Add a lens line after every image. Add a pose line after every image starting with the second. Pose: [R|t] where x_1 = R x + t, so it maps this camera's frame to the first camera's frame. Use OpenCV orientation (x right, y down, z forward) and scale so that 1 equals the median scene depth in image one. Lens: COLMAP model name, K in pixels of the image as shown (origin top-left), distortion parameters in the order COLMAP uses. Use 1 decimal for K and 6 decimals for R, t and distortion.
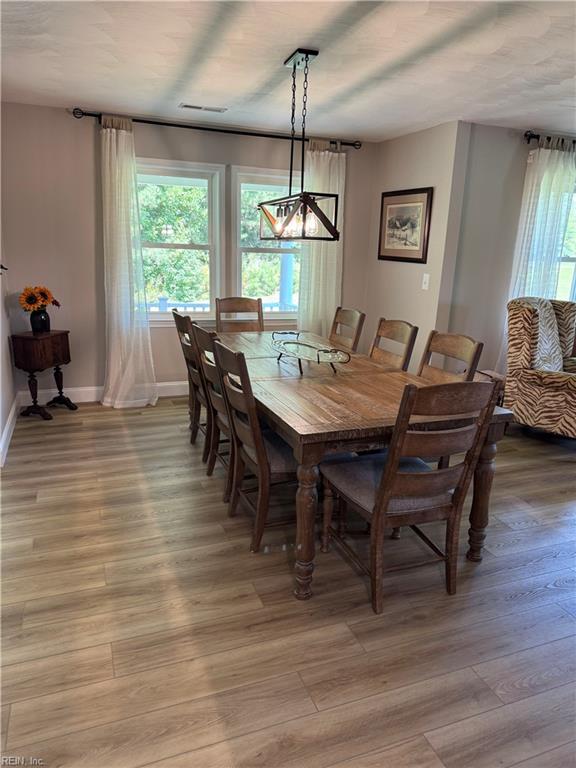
lens RADIAL K [[542.1, 0, 288.5], [0, 542.1, 383.9], [0, 0, 1]] dist [0.048404, -0.055254]
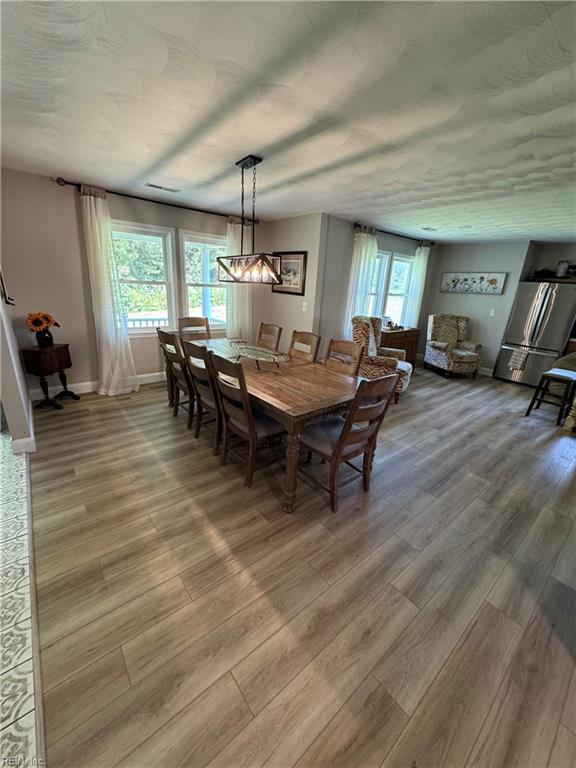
lens RADIAL K [[305.5, 0, 289.8], [0, 305.5, 381.9], [0, 0, 1]] dist [-0.006926, 0.001495]
pose [[0.948716, -0.078994, 0.306101, -0.142438], [0.055325, 0.994822, 0.085256, -0.045859], [-0.311250, -0.063949, 0.948174, 0.104082]]
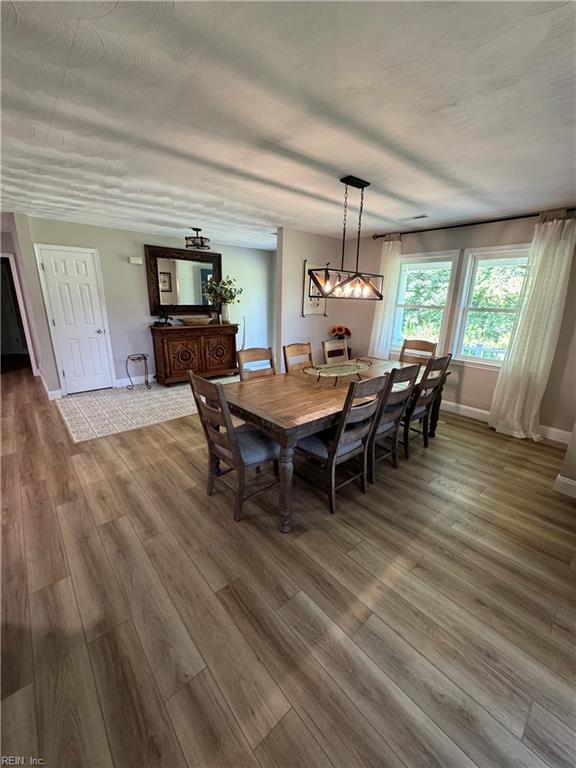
lens RADIAL K [[305.5, 0, 290.5], [0, 305.5, 382.2], [0, 0, 1]] dist [-0.006926, 0.001495]
pose [[0.353335, 0.224506, -0.908158, 0.703668], [-0.244858, 0.959128, 0.141840, -0.105774], [0.902884, 0.172253, 0.393865, 0.481515]]
